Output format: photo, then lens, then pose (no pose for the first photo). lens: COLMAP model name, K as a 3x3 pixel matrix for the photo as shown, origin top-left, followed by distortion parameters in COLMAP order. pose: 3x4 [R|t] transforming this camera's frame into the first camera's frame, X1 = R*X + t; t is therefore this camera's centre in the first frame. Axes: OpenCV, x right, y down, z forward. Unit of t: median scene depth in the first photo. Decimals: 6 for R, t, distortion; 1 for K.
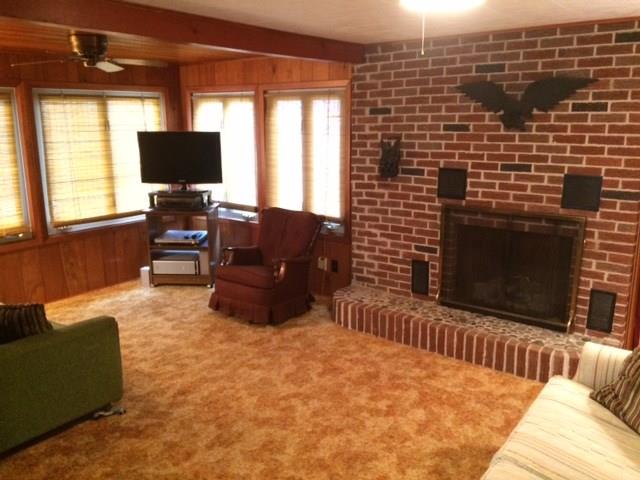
lens RADIAL K [[548.4, 0, 319.1], [0, 548.4, 241.1], [0, 0, 1]] dist [0.050797, -0.061173]
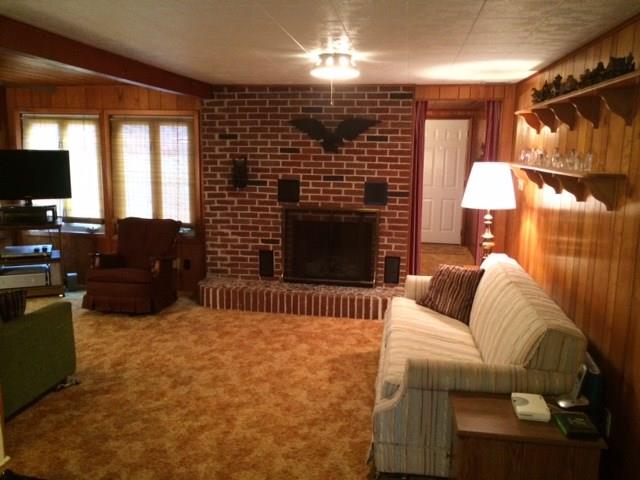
lens RADIAL K [[548.4, 0, 320.2], [0, 548.4, 239.6], [0, 0, 1]] dist [0.050797, -0.061173]
pose [[0.883258, -0.059156, 0.465141, -0.347411], [0.082001, 0.996210, -0.029015, 0.065183], [-0.461662, 0.063770, 0.884761, -0.246774]]
